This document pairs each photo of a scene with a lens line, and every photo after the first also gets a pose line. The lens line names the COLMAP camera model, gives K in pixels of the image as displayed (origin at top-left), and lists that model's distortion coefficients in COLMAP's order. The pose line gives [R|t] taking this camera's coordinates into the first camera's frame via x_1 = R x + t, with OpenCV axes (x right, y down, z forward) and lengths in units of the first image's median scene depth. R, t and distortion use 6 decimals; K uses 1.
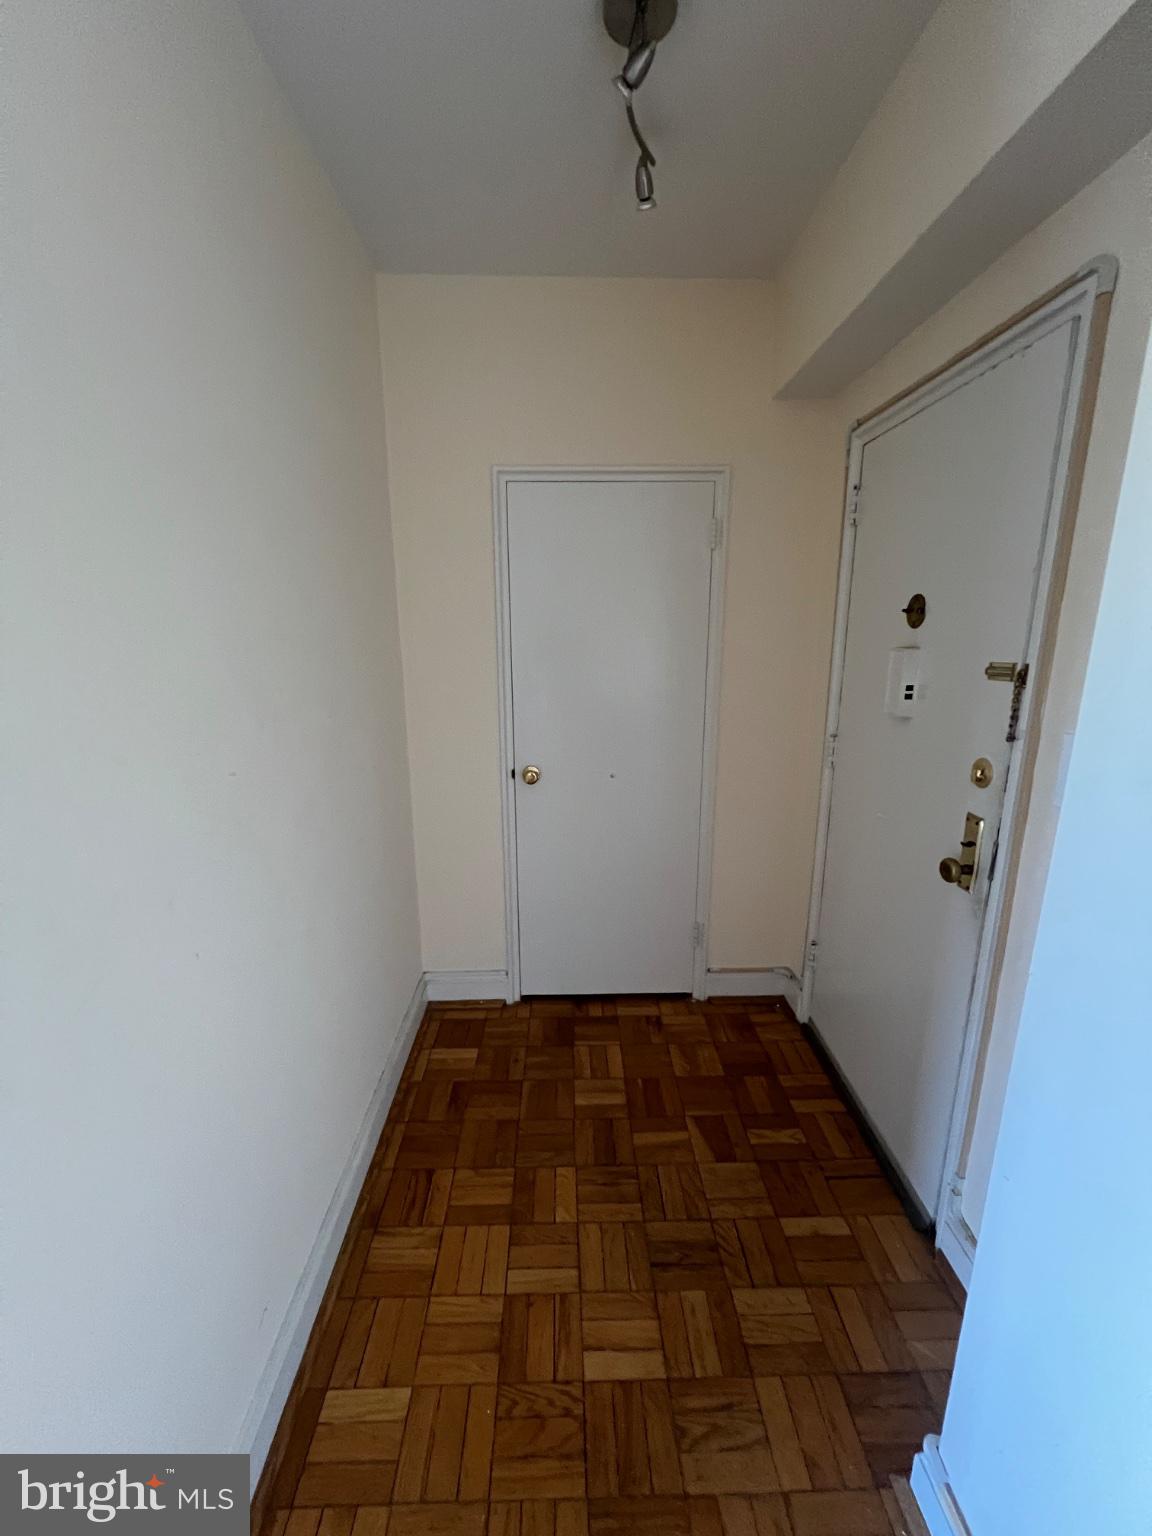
lens RADIAL K [[615.6, 0, 575.9], [0, 615.6, 767.8], [0, 0, 1]] dist [0.000006, 0.000000]
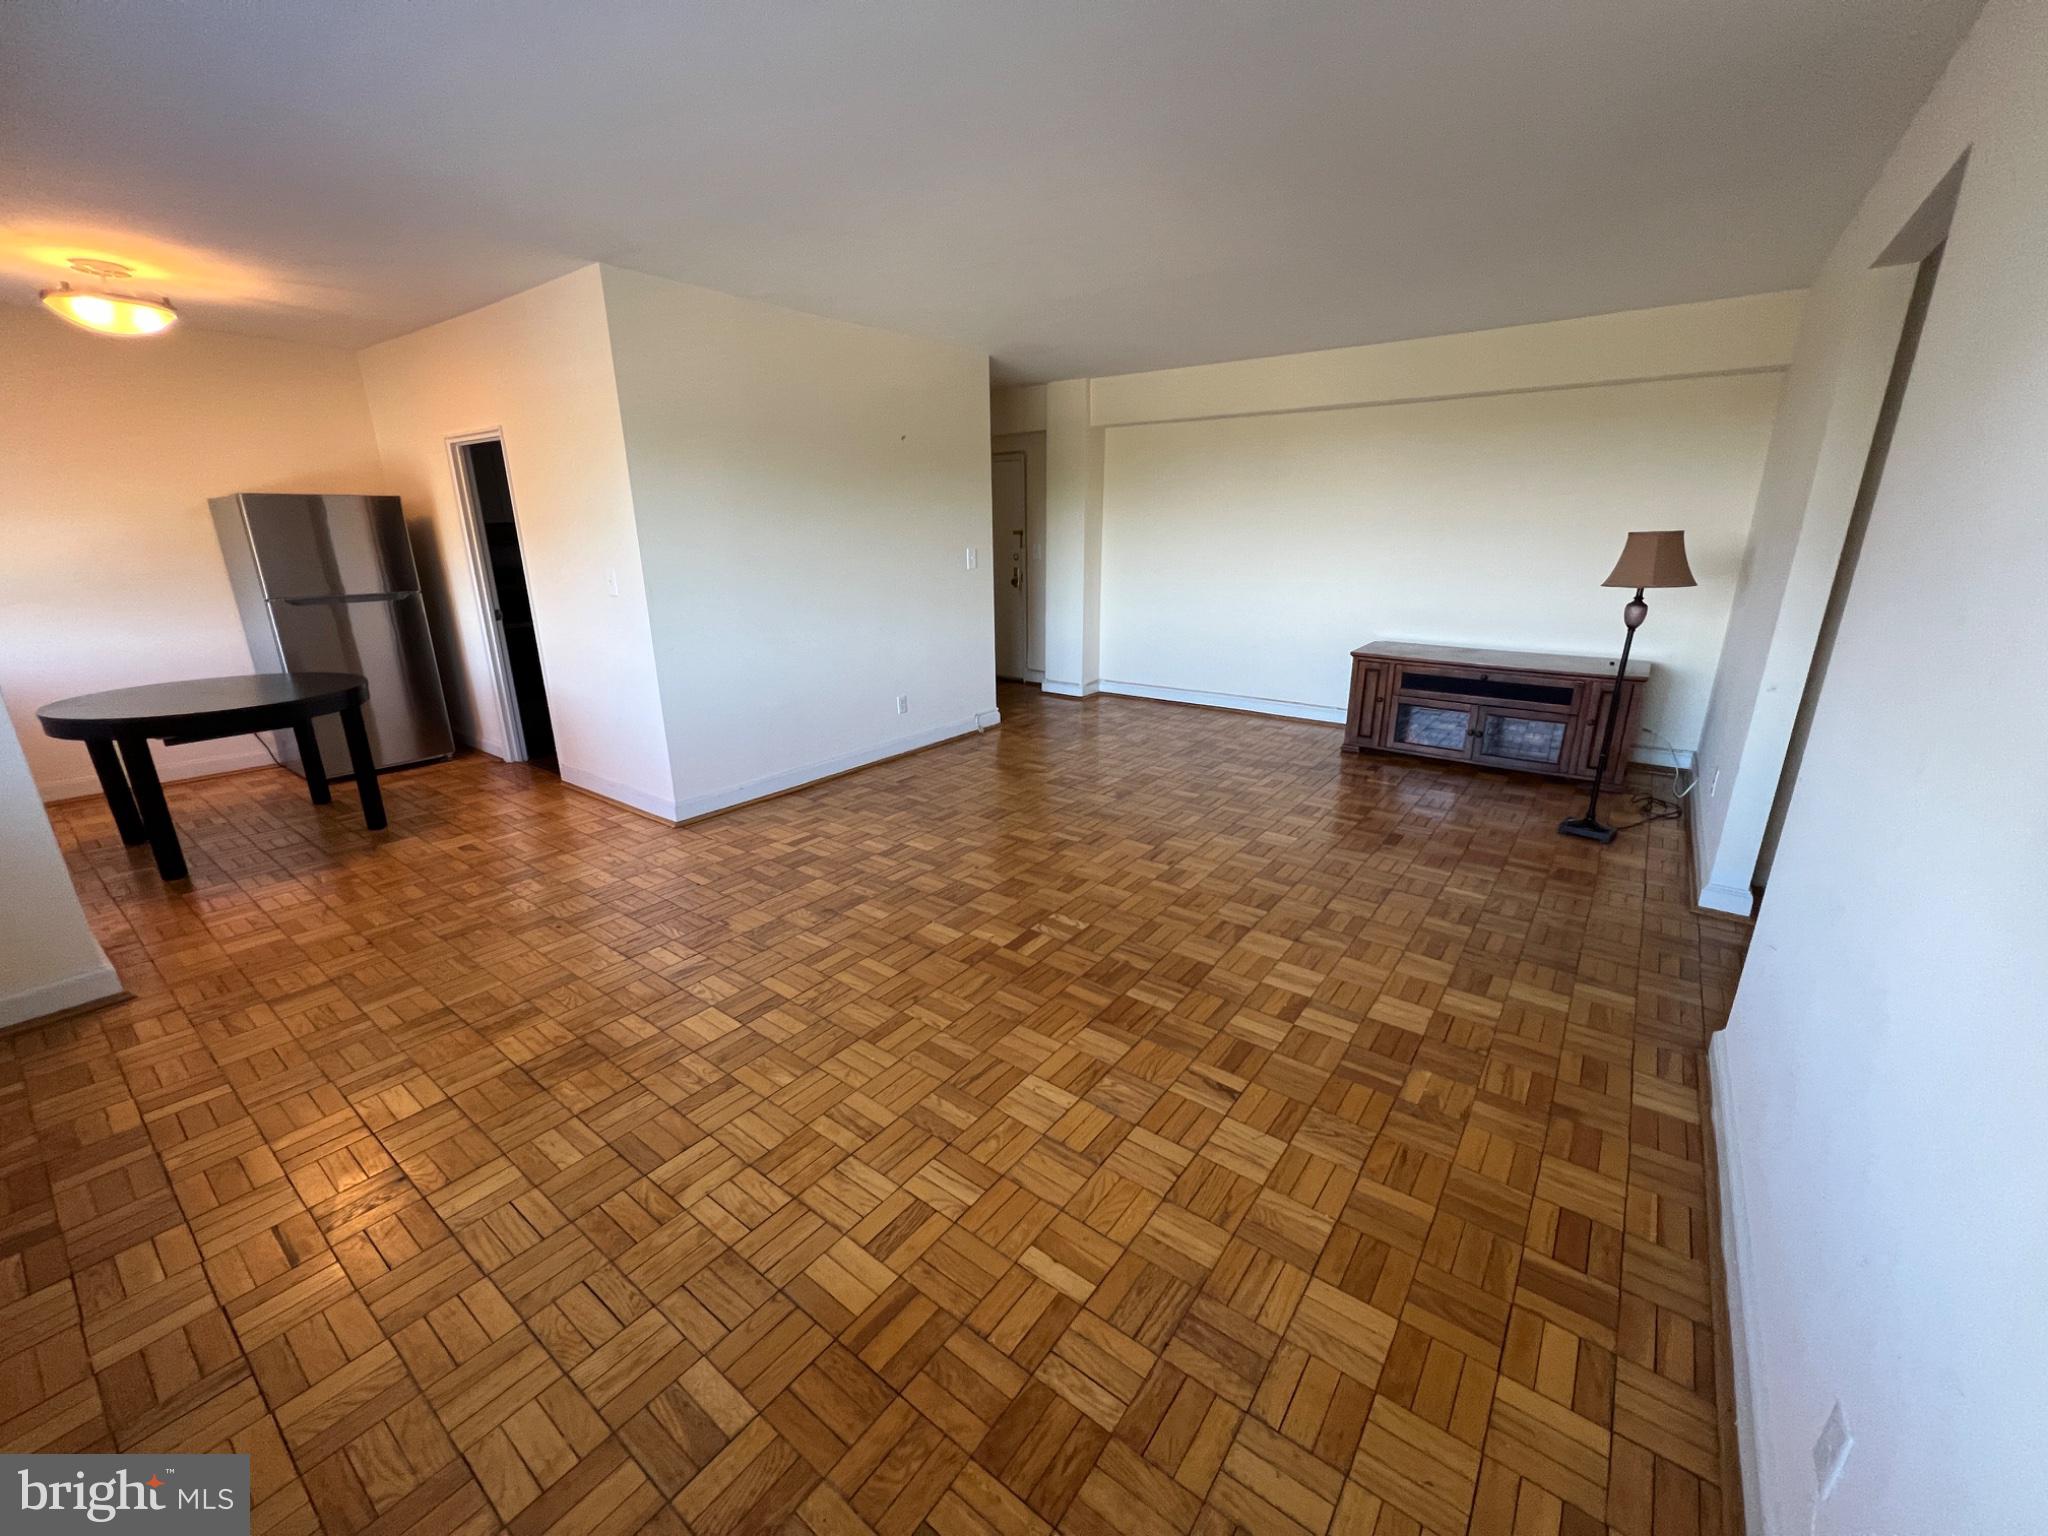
lens RADIAL K [[820.7, 0, 1025.0], [0, 820.7, 770.5], [0, 0, 1]] dist [0.000006, 0.000000]
pose [[0.617338, -0.223914, 0.754159, -3.939431], [0.179130, 0.973466, 0.142395, 0.653371], [-0.766032, 0.047187, 0.641068, -2.639252]]
